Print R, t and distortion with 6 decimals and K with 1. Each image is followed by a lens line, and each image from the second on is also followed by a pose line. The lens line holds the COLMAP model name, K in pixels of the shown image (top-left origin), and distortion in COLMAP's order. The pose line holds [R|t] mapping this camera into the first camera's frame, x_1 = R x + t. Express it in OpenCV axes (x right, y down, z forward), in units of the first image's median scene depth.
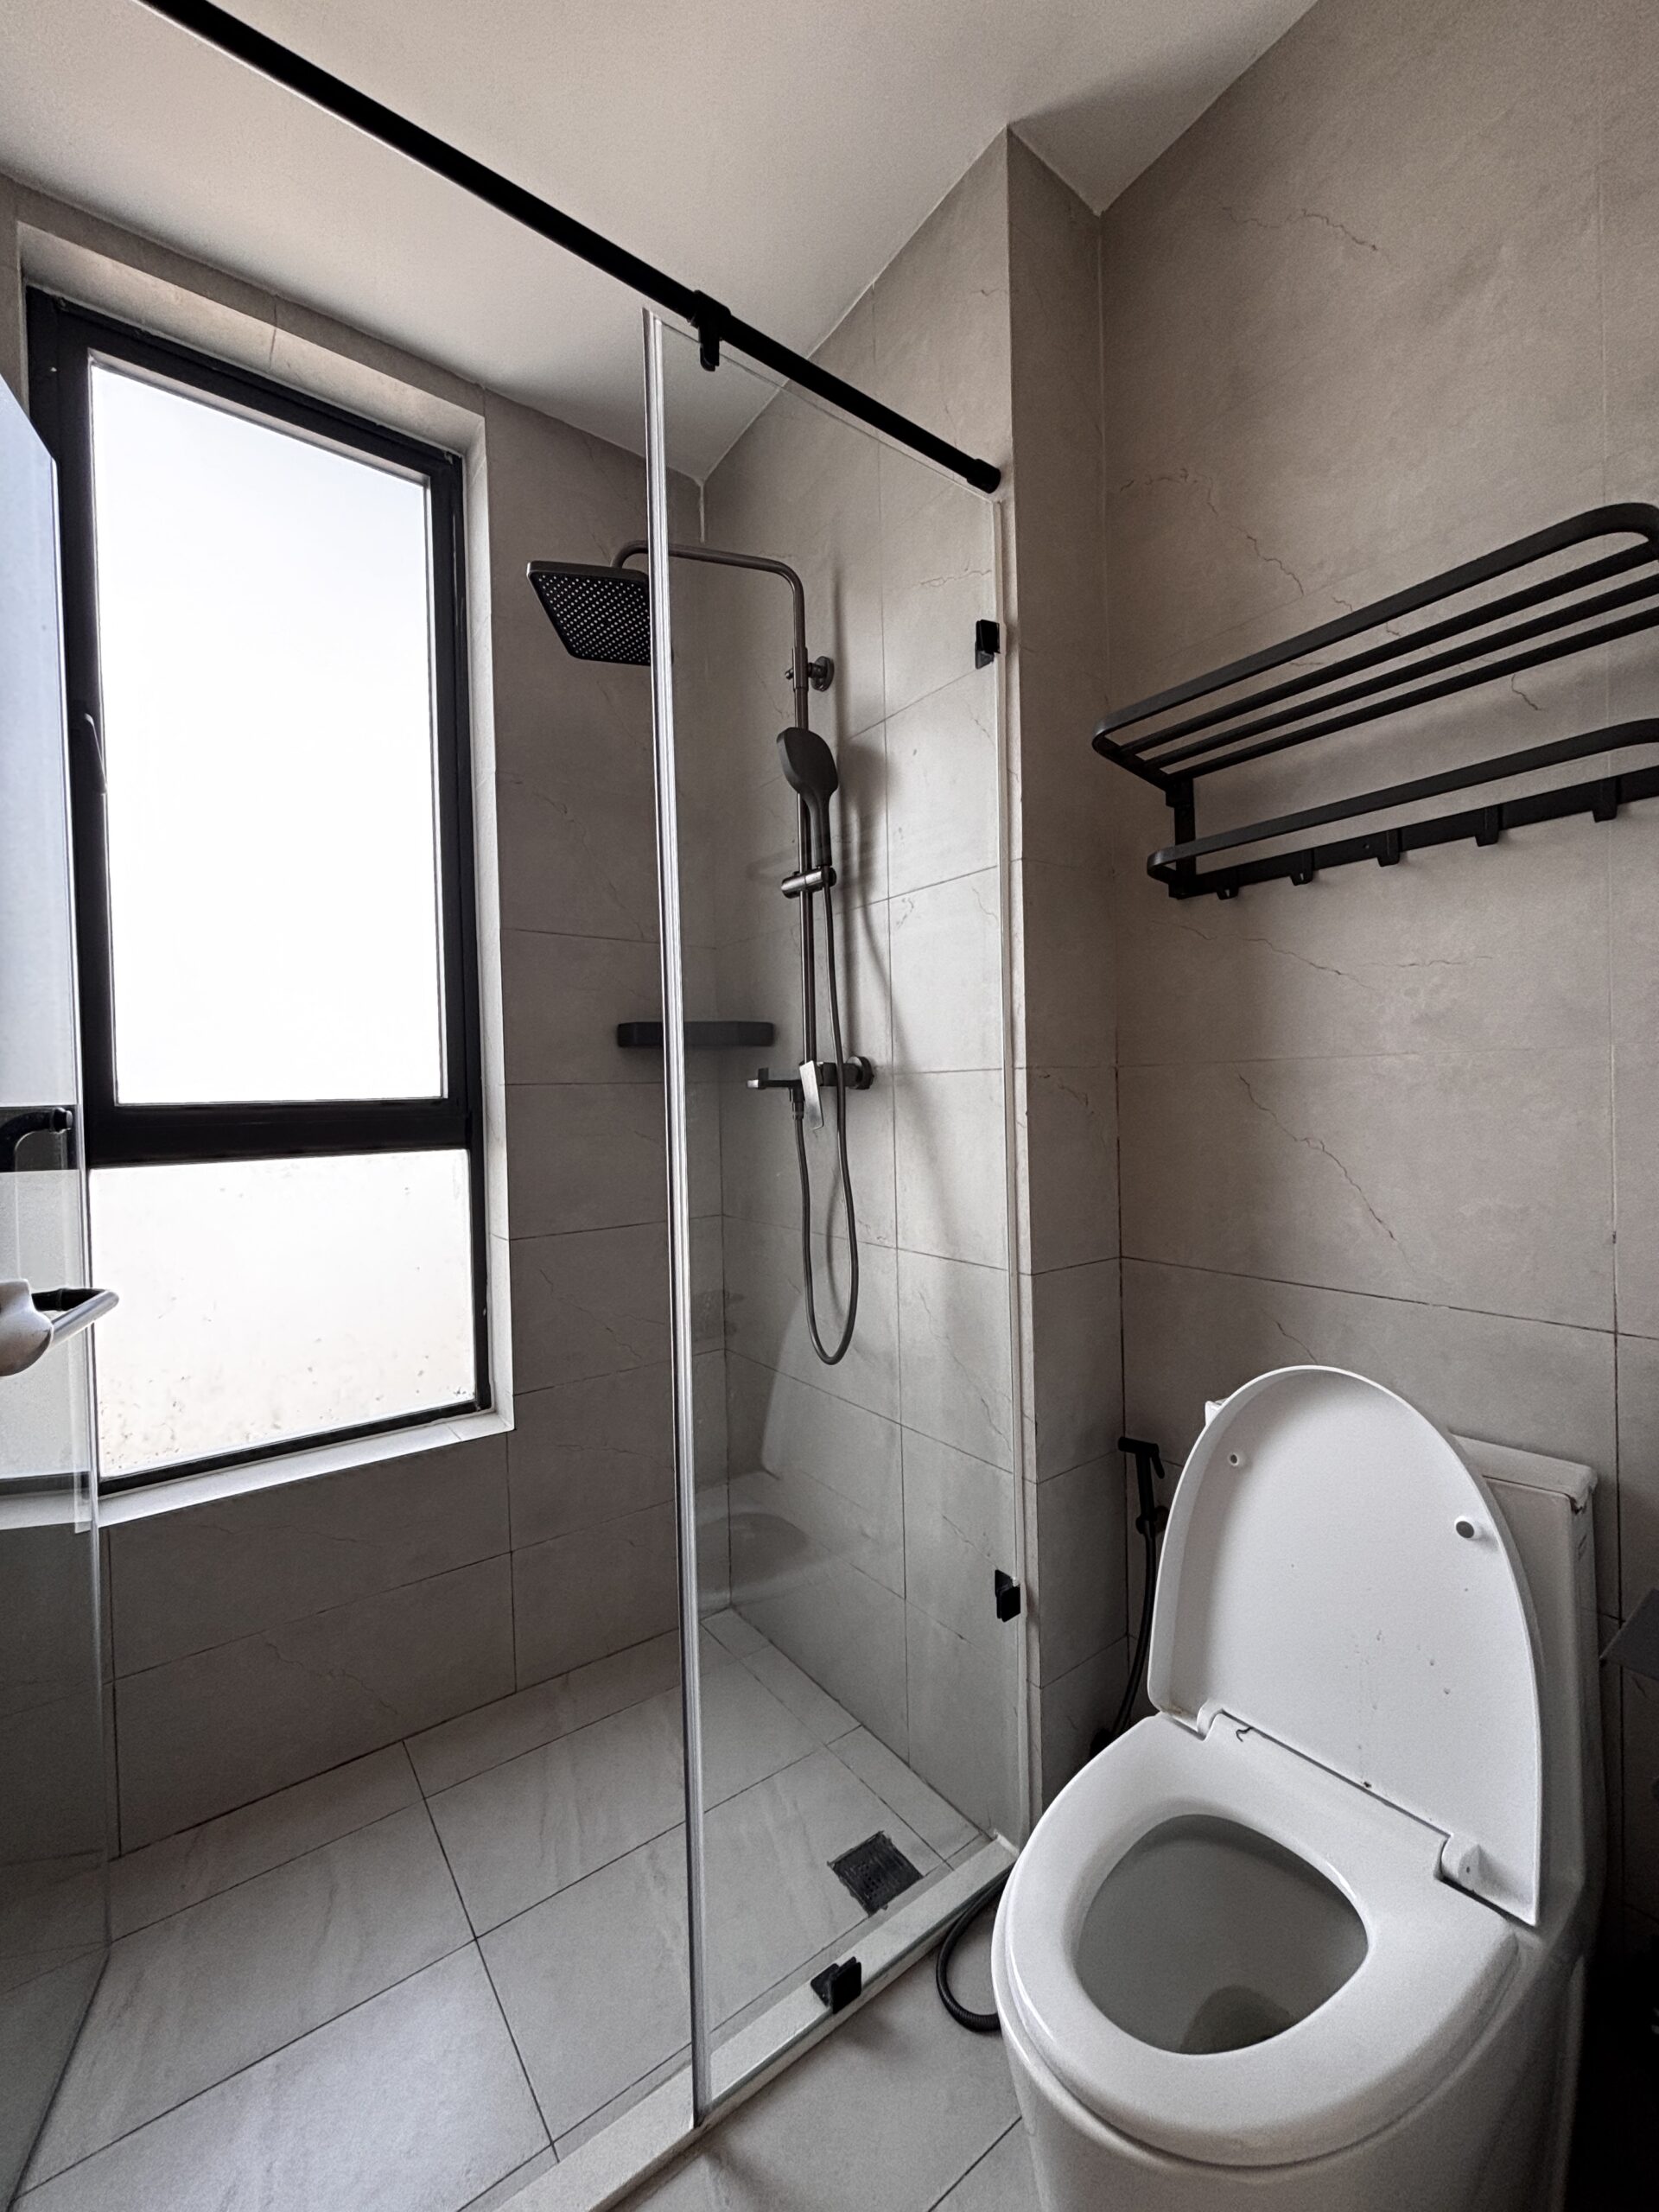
lens RADIAL K [[883.9, 0, 832.6], [0, 883.9, 1106.5], [0, 0, 1]] dist [-0.006369, 0.000904]
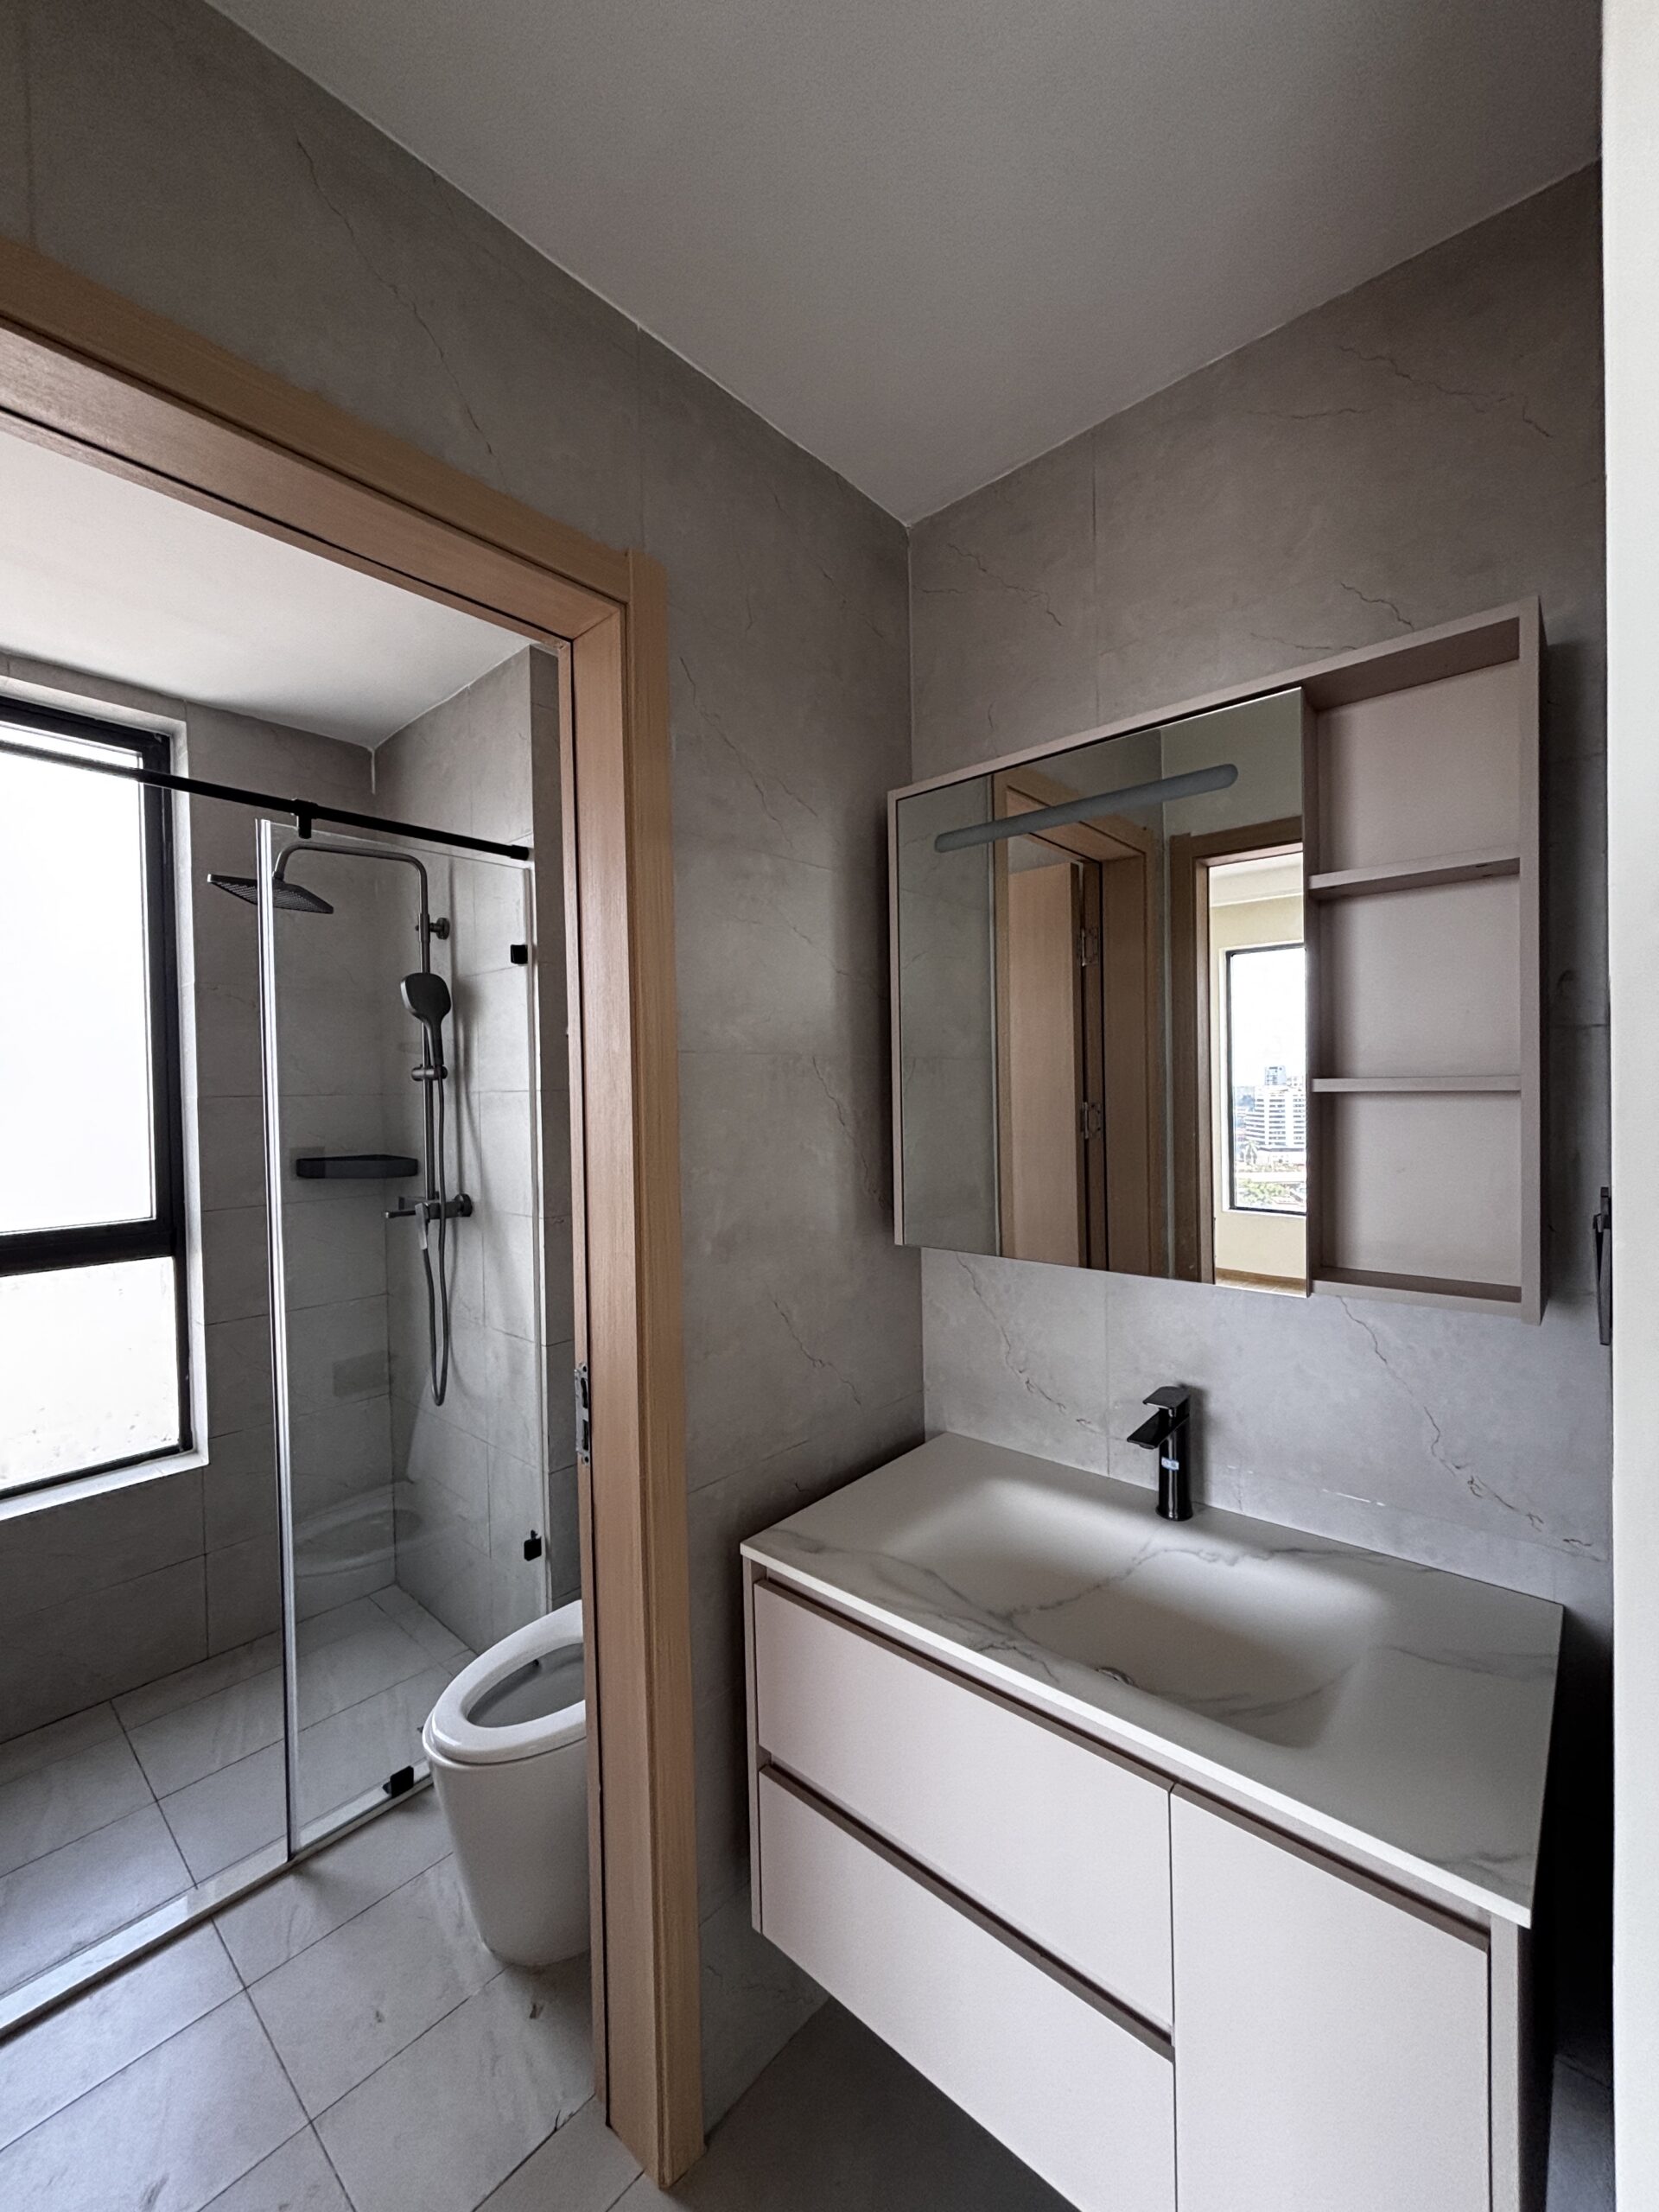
lens RADIAL K [[883.9, 0, 825.0], [0, 883.9, 1088.7], [0, 0, 1]] dist [-0.006369, 0.000904]
pose [[0.980294, -0.000108, 0.197544, 0.339510], [0.001988, 0.999955, -0.009316, -0.222735], [-0.197534, 0.009525, 0.980250, -0.586242]]
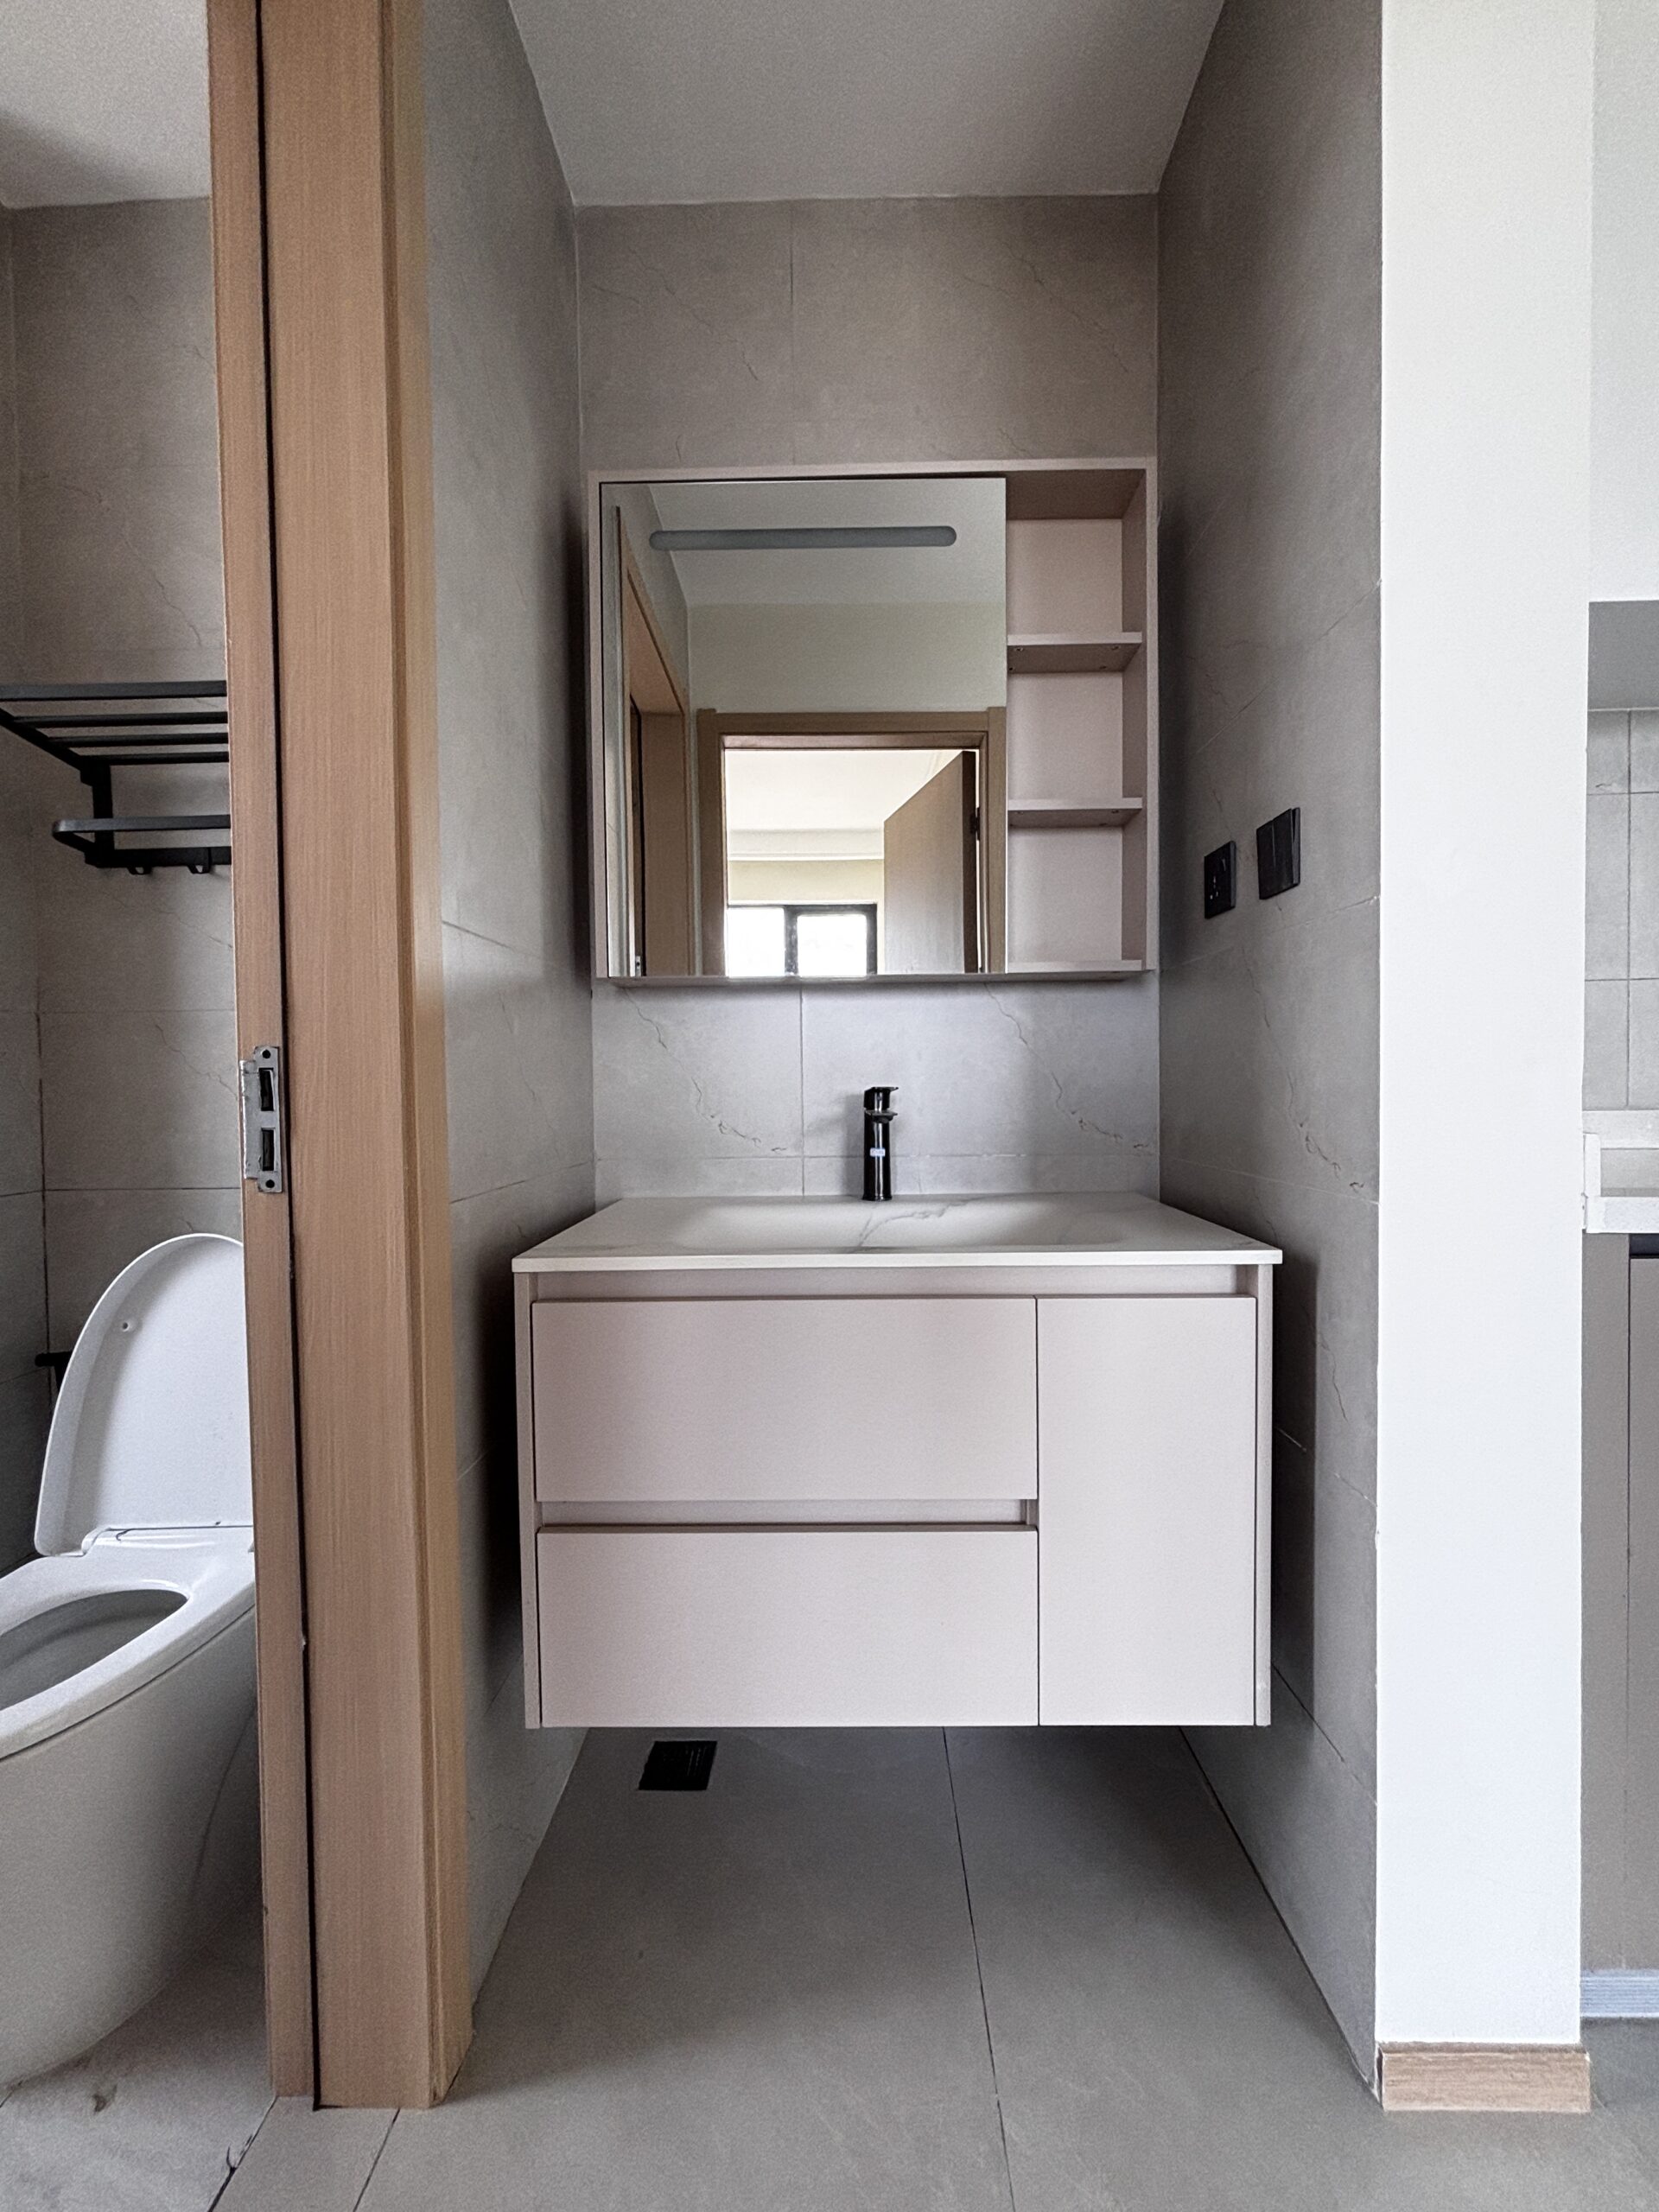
lens RADIAL K [[883.9, 0, 819.7], [0, 883.9, 1110.0], [0, 0, 1]] dist [-0.006369, 0.000904]
pose [[0.613922, -0.005057, 0.789351, 0.054555], [0.006090, 0.999980, 0.001670, 0.068971], [-0.789343, 0.003782, 0.613940, -0.362337]]
